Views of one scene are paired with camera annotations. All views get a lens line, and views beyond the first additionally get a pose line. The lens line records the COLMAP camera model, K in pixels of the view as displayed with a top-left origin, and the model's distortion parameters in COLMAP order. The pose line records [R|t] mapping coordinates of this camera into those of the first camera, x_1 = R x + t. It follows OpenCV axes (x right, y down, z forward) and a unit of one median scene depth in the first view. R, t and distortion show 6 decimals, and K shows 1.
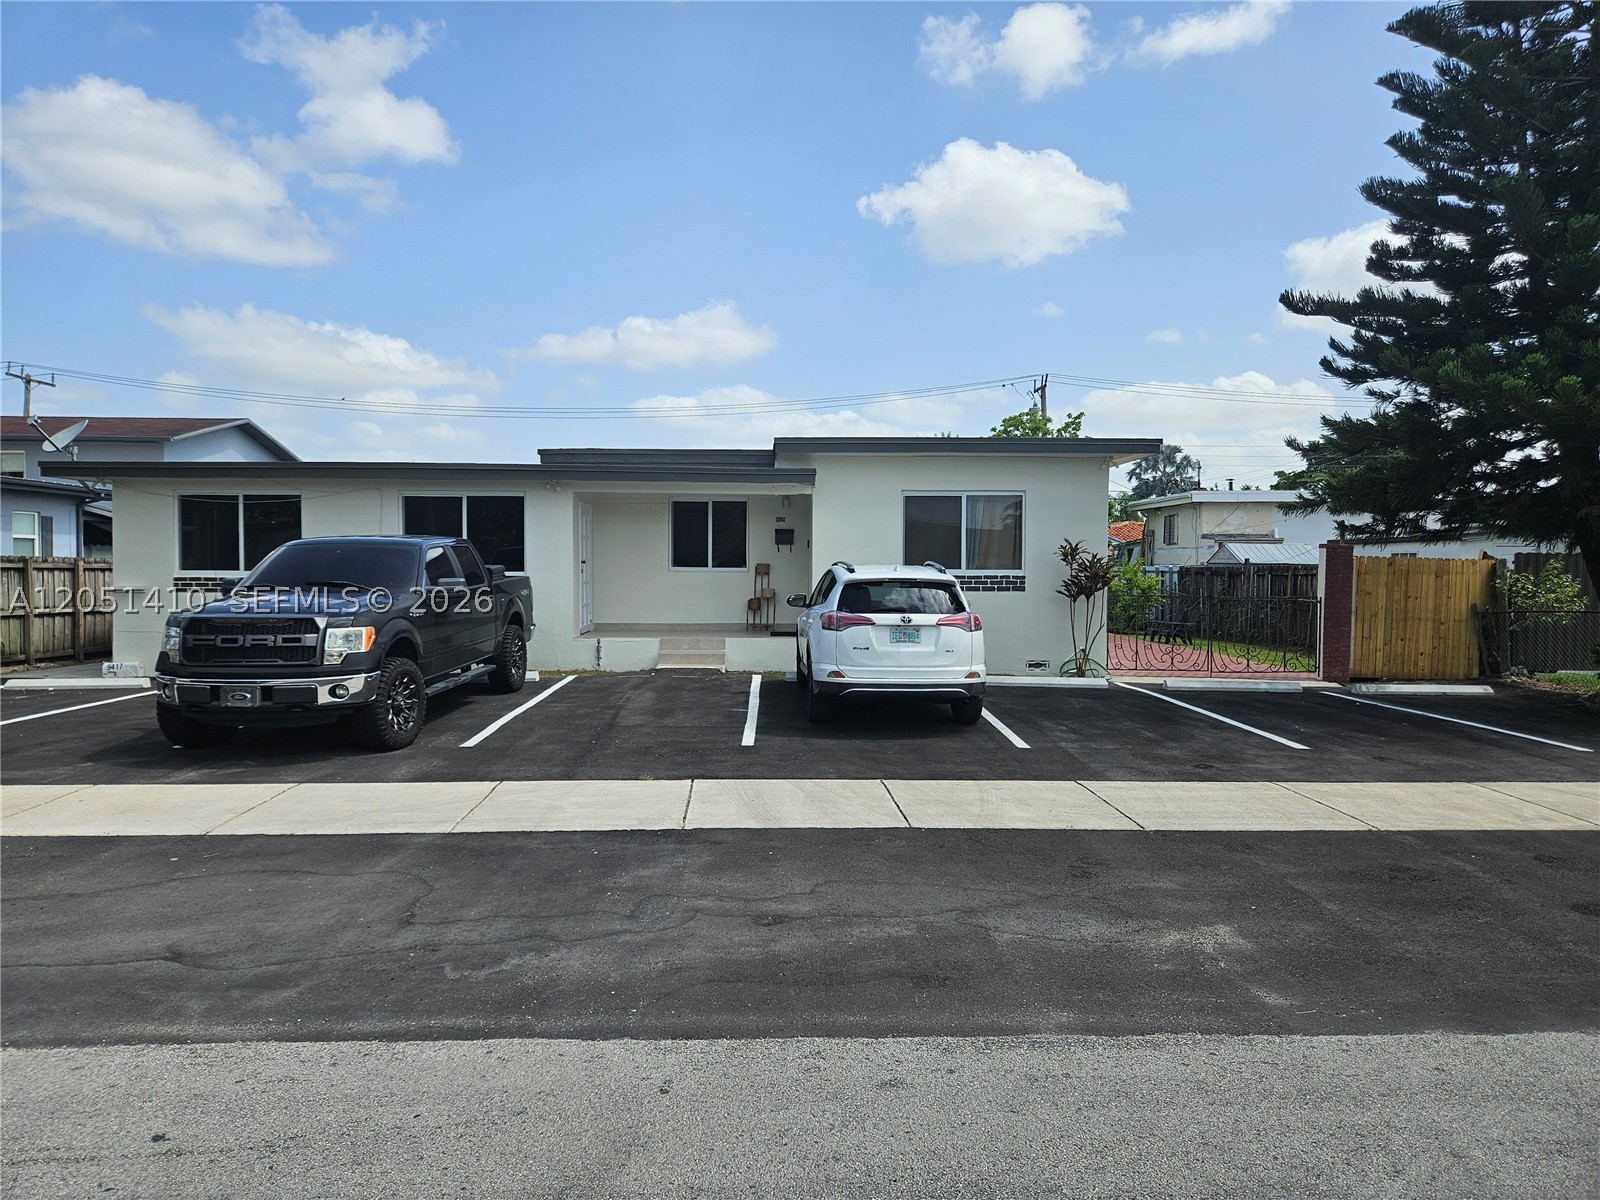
lens RADIAL K [[1061.7, 0, 795.1], [0, 1061.7, 590.7], [0, 0, 1]] dist [0.061255, -0.046473]
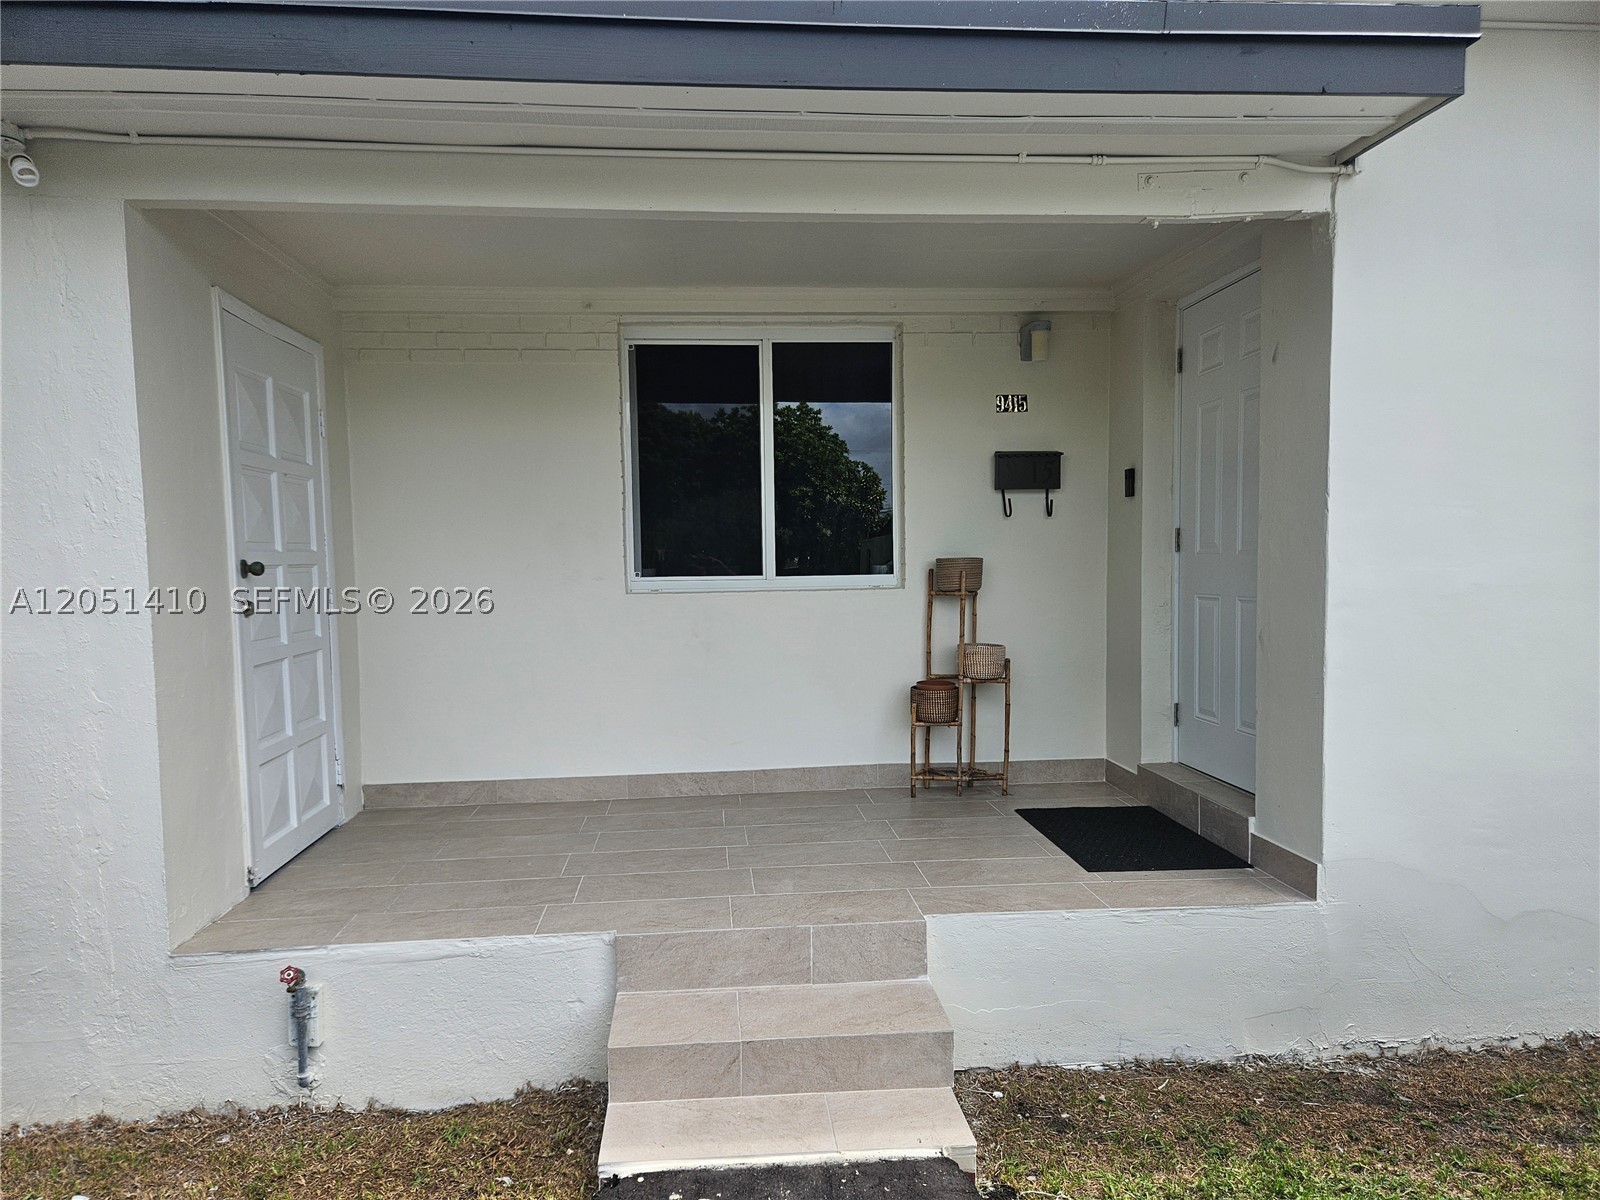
lens RADIAL K [[1061.7, 0, 797.9], [0, 1061.7, 609.2], [0, 0, 1]] dist [0.061255, -0.046473]
pose [[0.997004, -0.028974, 0.071725, -0.094645], [0.027568, 0.999410, 0.020509, -0.018641], [-0.072277, -0.018470, 0.997214, 0.718448]]
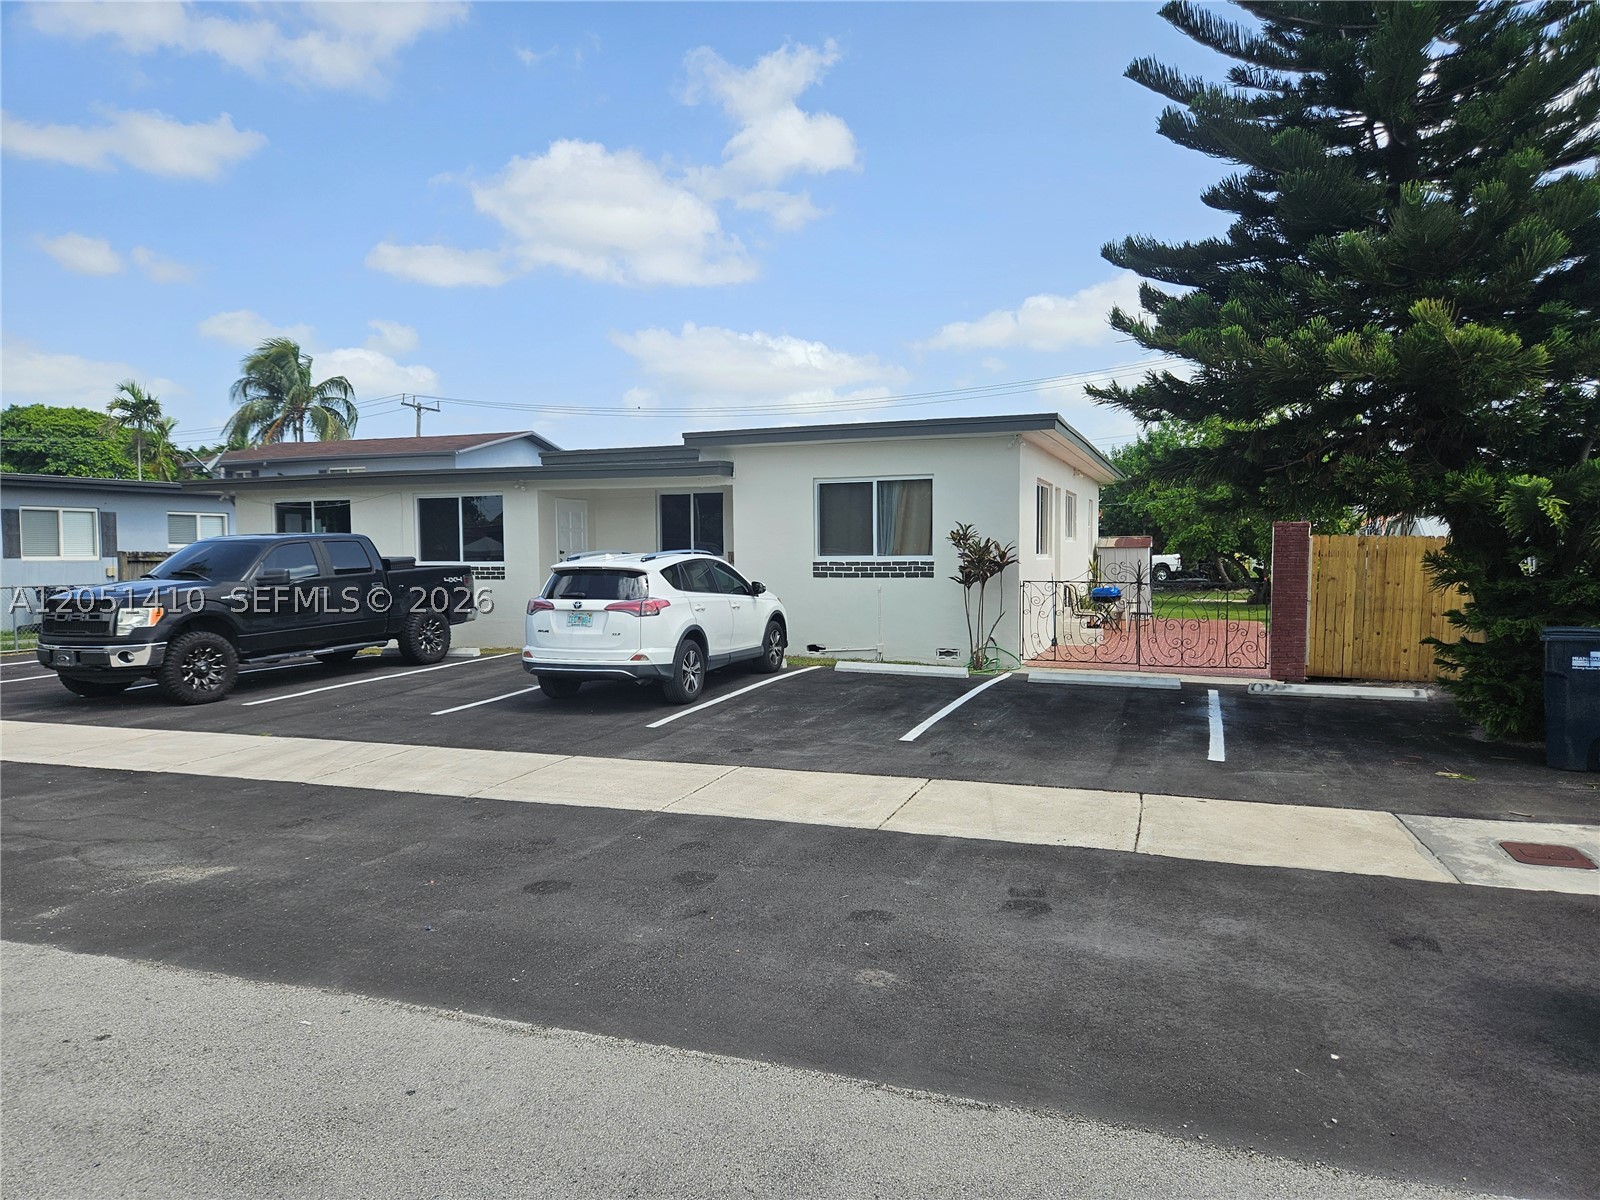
lens RADIAL K [[1061.7, 0, 799.5], [0, 1061.7, 603.0], [0, 0, 1]] dist [0.061255, -0.046473]
pose [[0.928365, 0.006315, -0.371616, 0.420876], [0.003009, 0.999695, 0.024504, -0.000269], [0.371657, -0.023867, 0.928063, 0.046259]]
